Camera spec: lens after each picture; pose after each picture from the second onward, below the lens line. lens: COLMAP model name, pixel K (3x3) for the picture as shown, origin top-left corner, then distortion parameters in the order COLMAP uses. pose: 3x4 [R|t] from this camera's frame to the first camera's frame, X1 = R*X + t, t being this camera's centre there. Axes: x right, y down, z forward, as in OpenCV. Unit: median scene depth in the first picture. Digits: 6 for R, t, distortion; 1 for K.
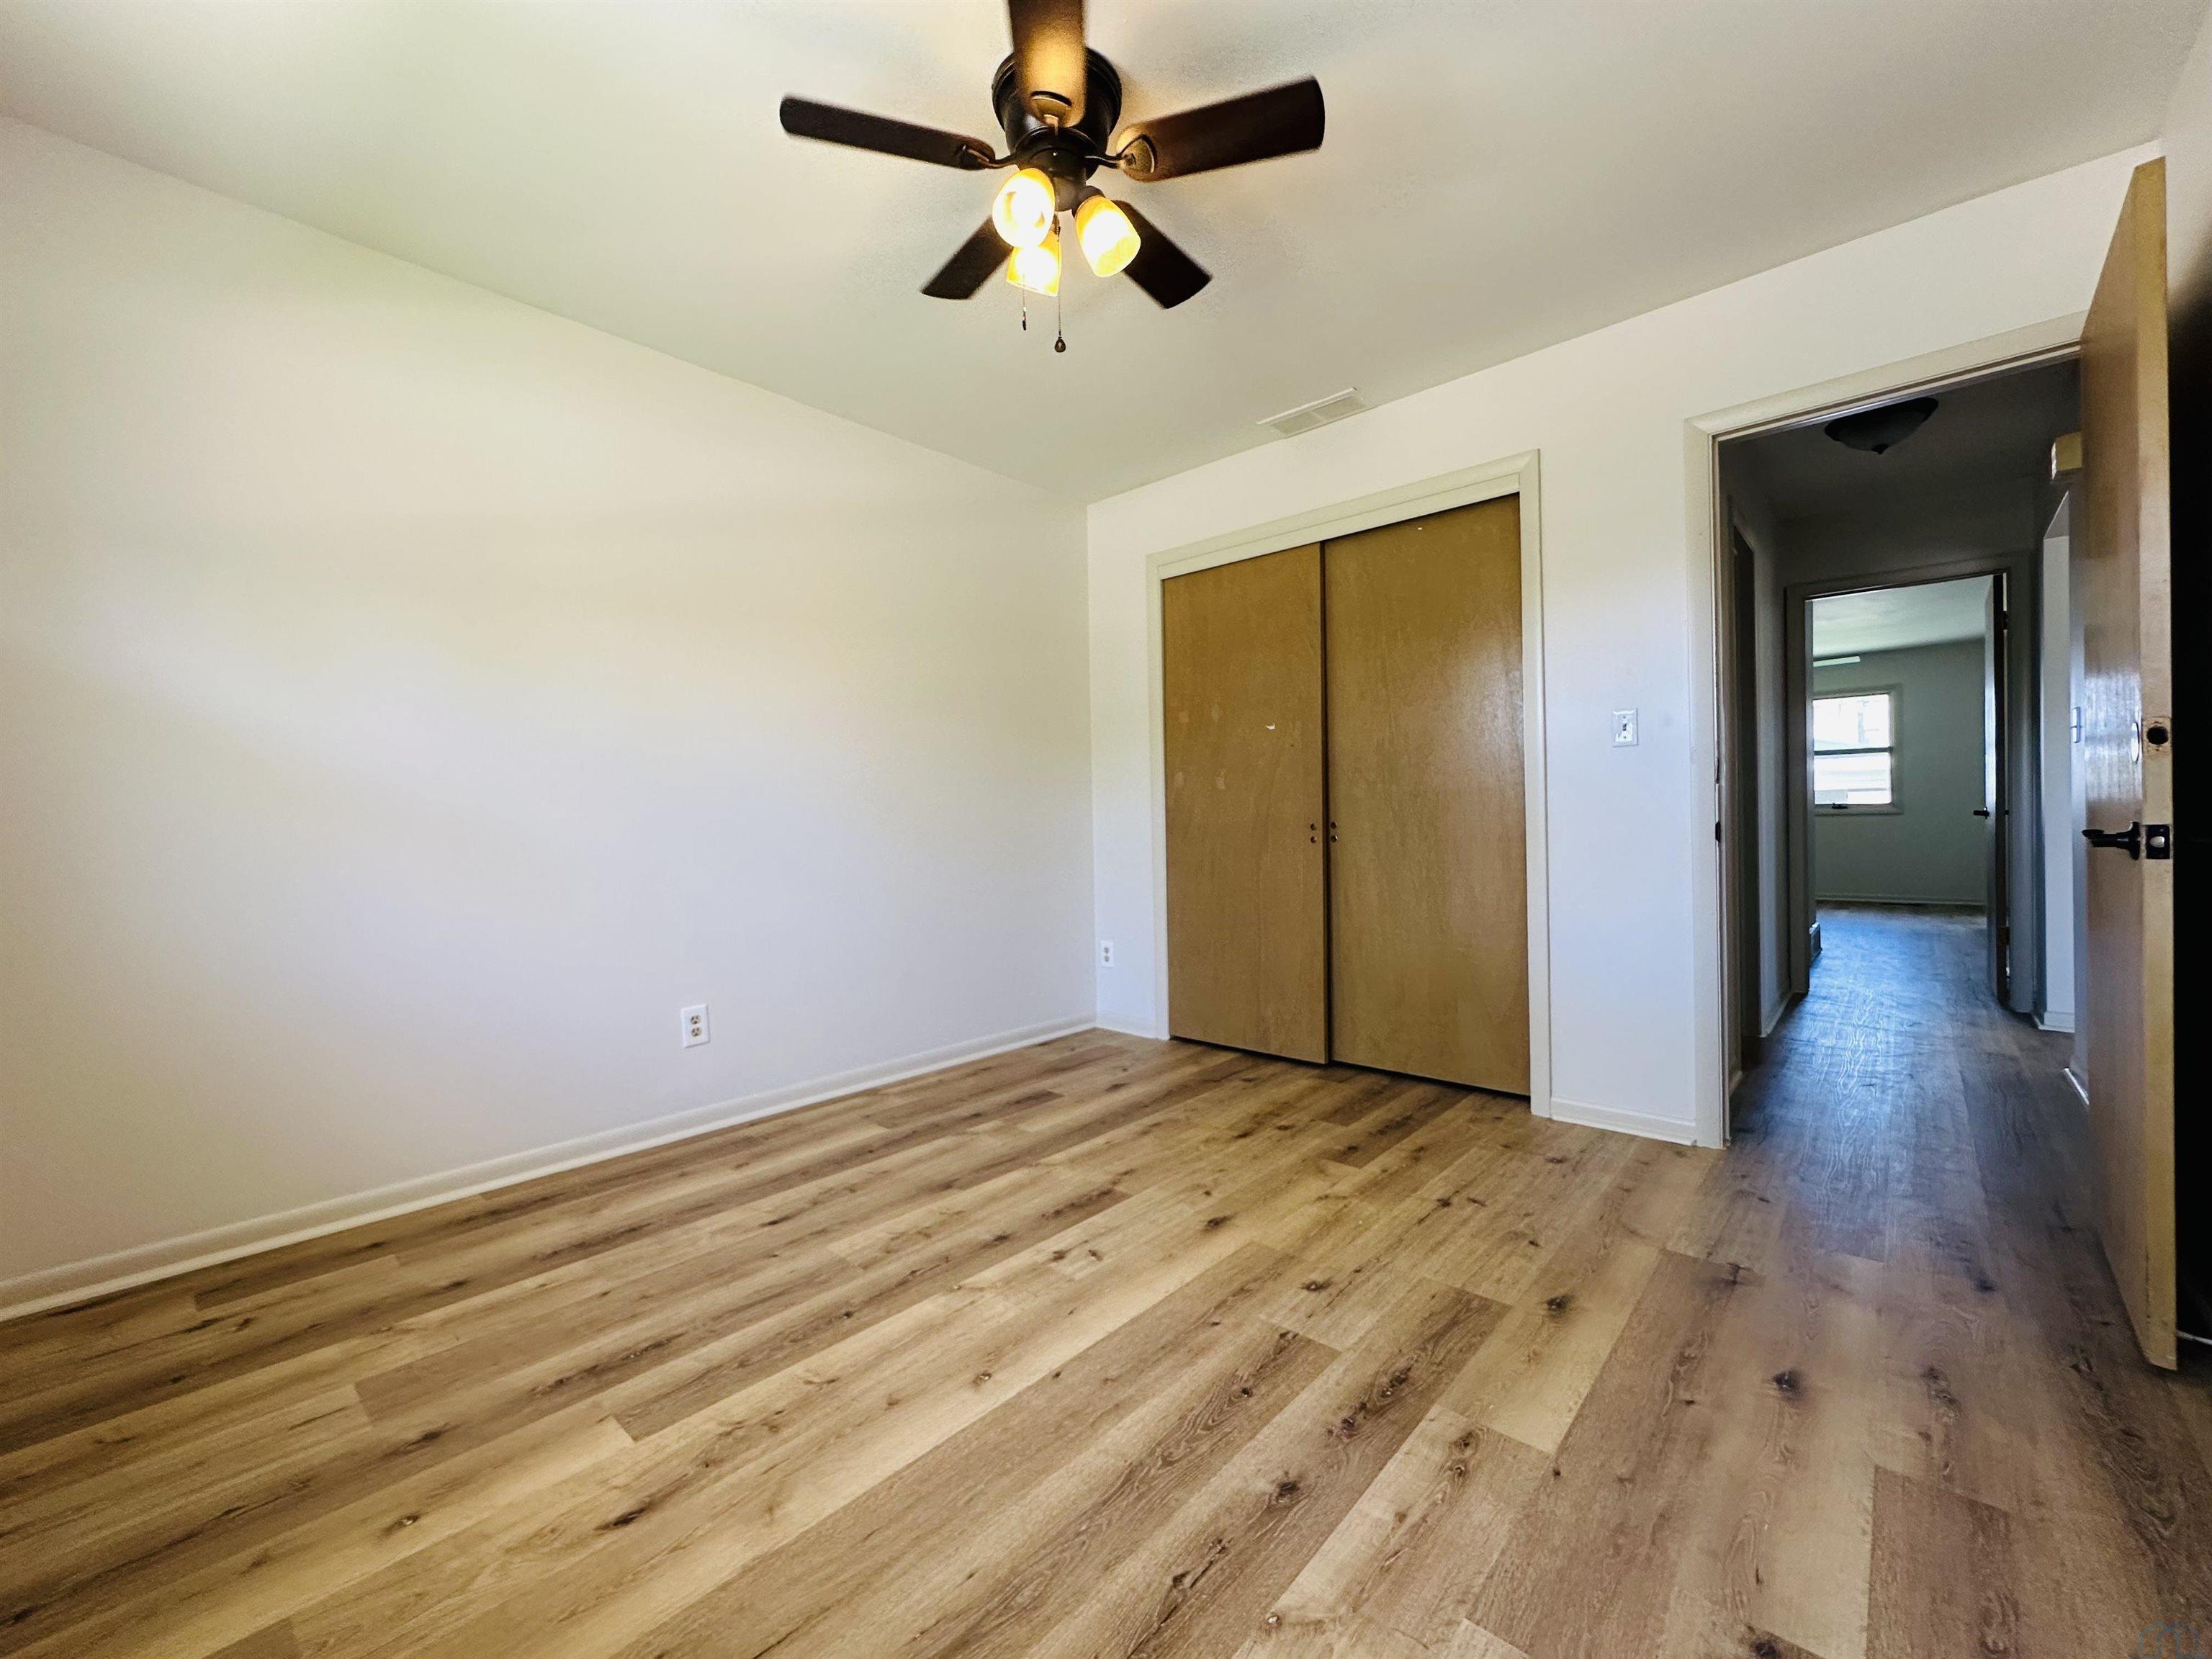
lens RADIAL K [[879.5, 0, 1108.4], [0, 879.5, 832.0], [0, 0, 1]] dist [0.001785, 0.000014]
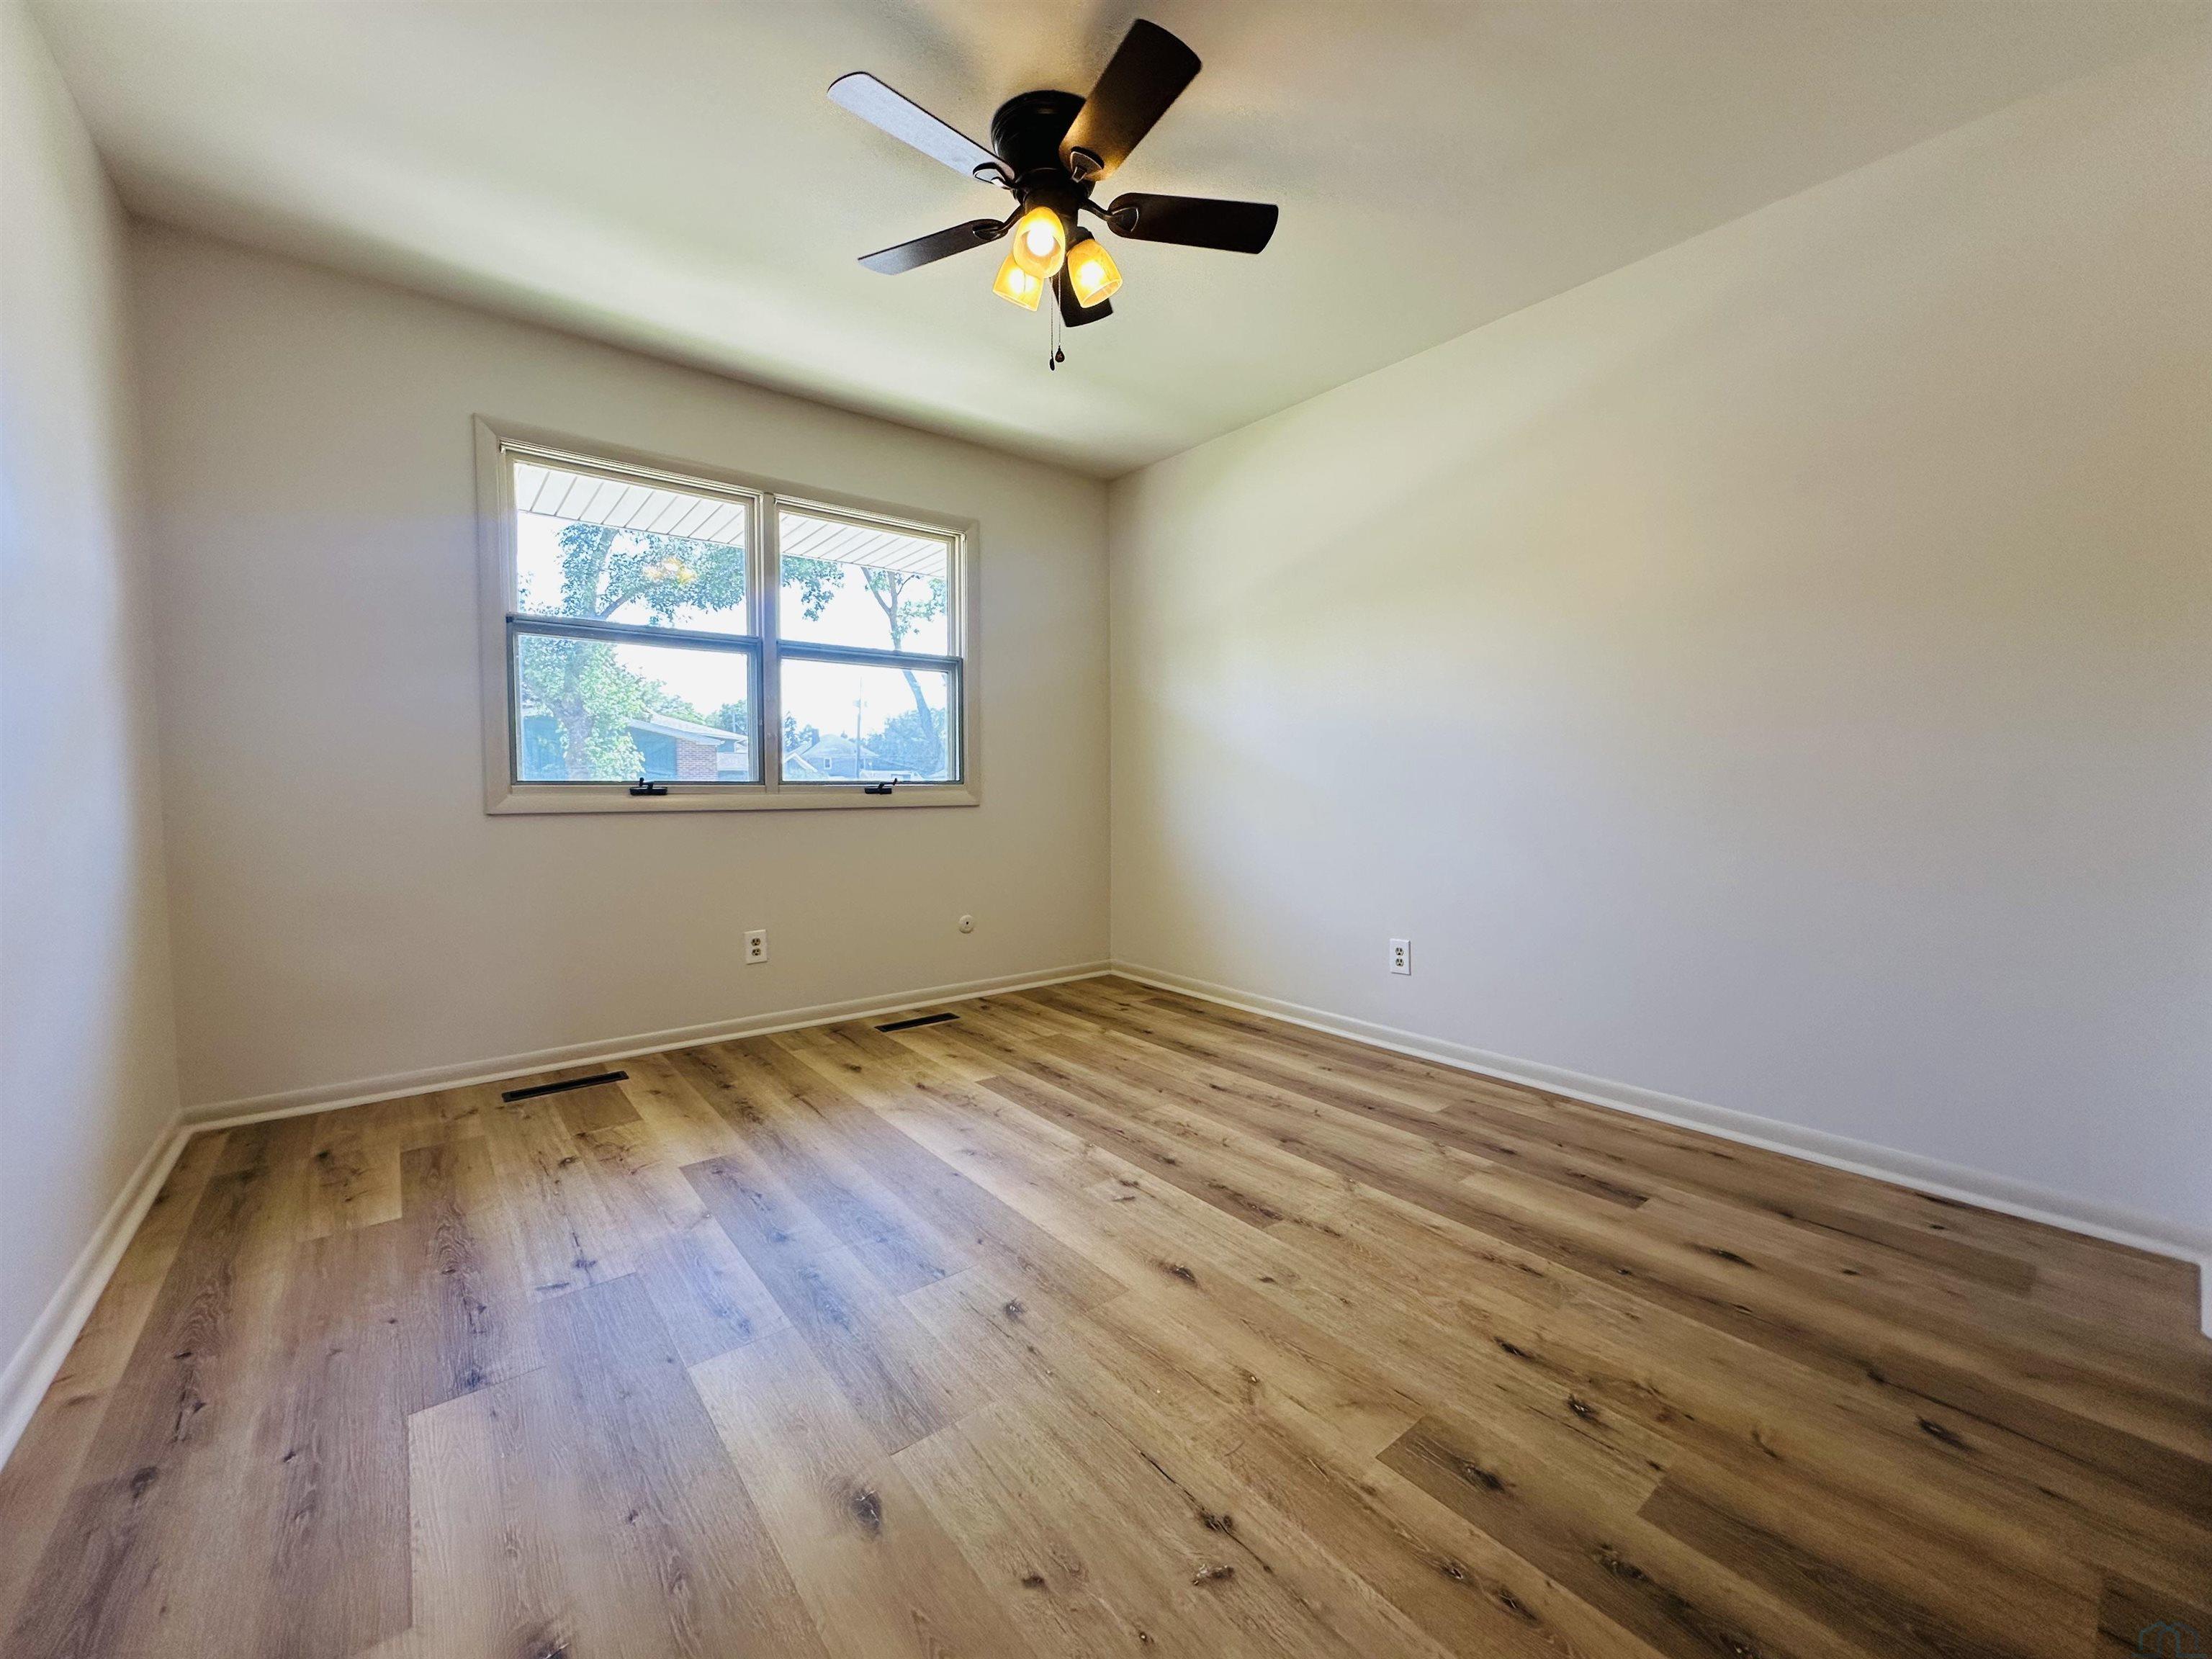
lens RADIAL K [[879.5, 0, 1108.4], [0, 879.5, 832.0], [0, 0, 1]] dist [0.001785, 0.000014]
pose [[-0.150982, 0.072652, -0.985863, 0.857299], [-0.006196, 0.997206, 0.074437, -0.027463], [0.988517, 0.017347, -0.150110, 0.982402]]
